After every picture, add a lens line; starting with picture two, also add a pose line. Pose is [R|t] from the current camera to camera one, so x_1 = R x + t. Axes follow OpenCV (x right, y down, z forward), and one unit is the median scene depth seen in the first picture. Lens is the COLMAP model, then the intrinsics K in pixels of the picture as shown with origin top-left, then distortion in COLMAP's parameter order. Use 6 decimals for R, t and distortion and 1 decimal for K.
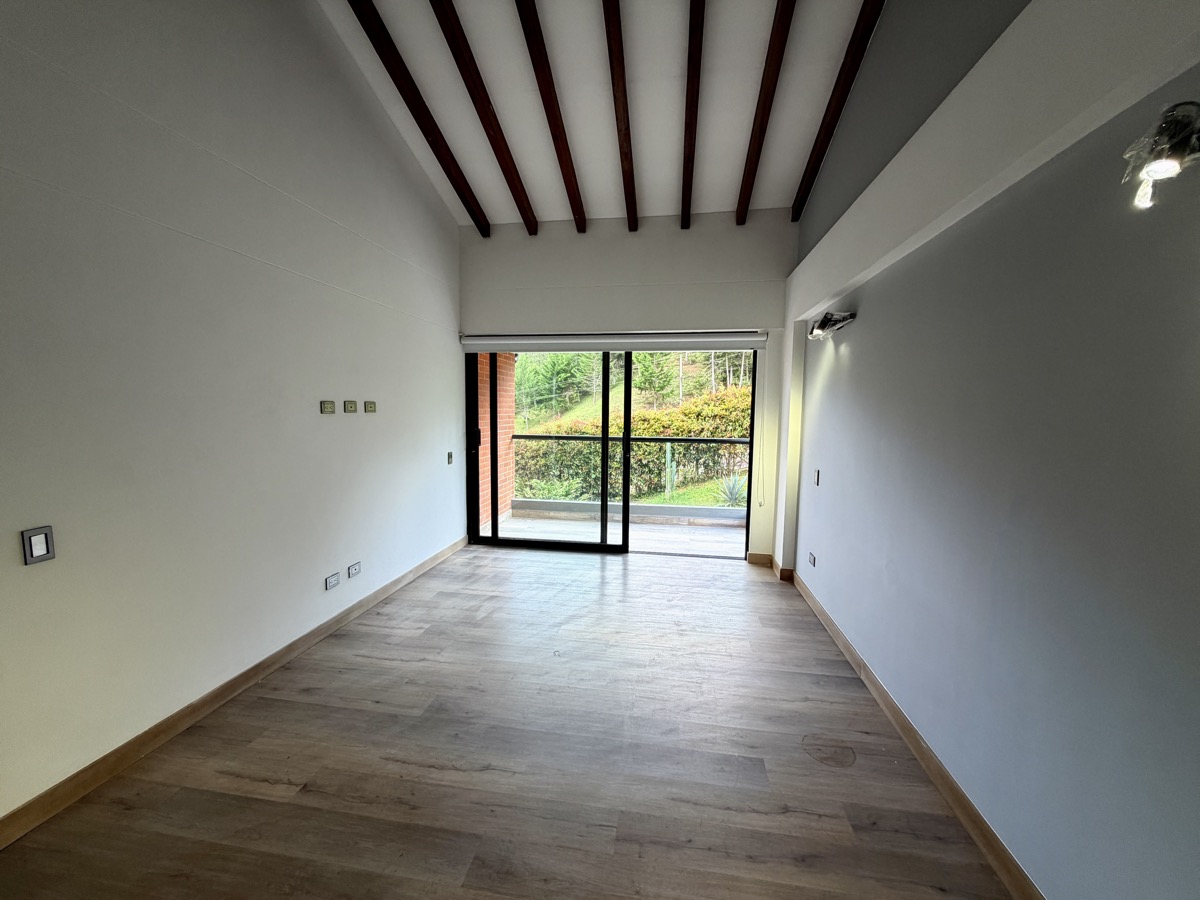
lens RADIAL K [[477.9, 0, 604.2], [0, 477.9, 449.7], [0, 0, 1]] dist [-0.001041, 0.000300]
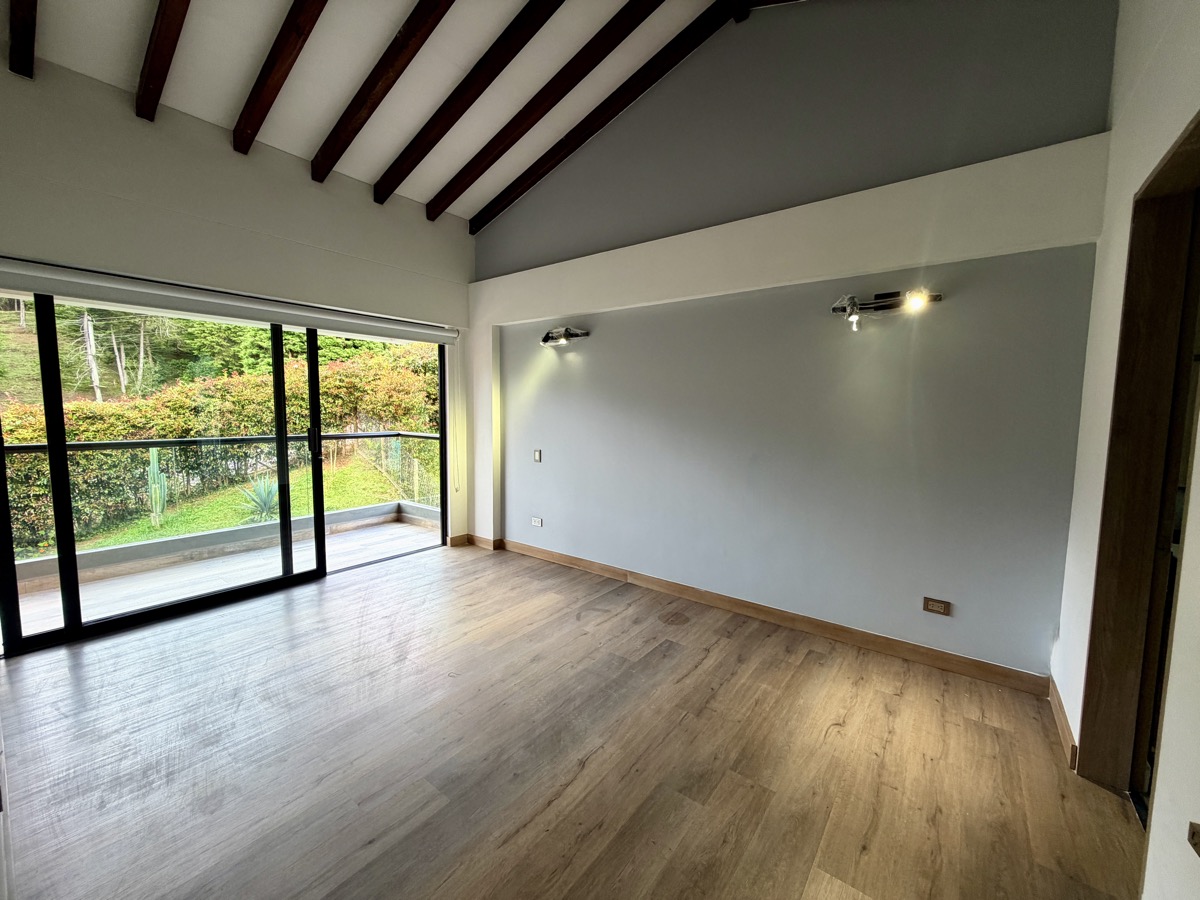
lens RADIAL K [[477.9, 0, 594.5], [0, 477.9, 445.5], [0, 0, 1]] dist [-0.001041, 0.000300]
pose [[0.481228, -0.074019, 0.873465, -0.418203], [0.070176, 0.996484, 0.045781, -0.011019], [-0.873782, 0.039265, 0.484730, 0.190799]]
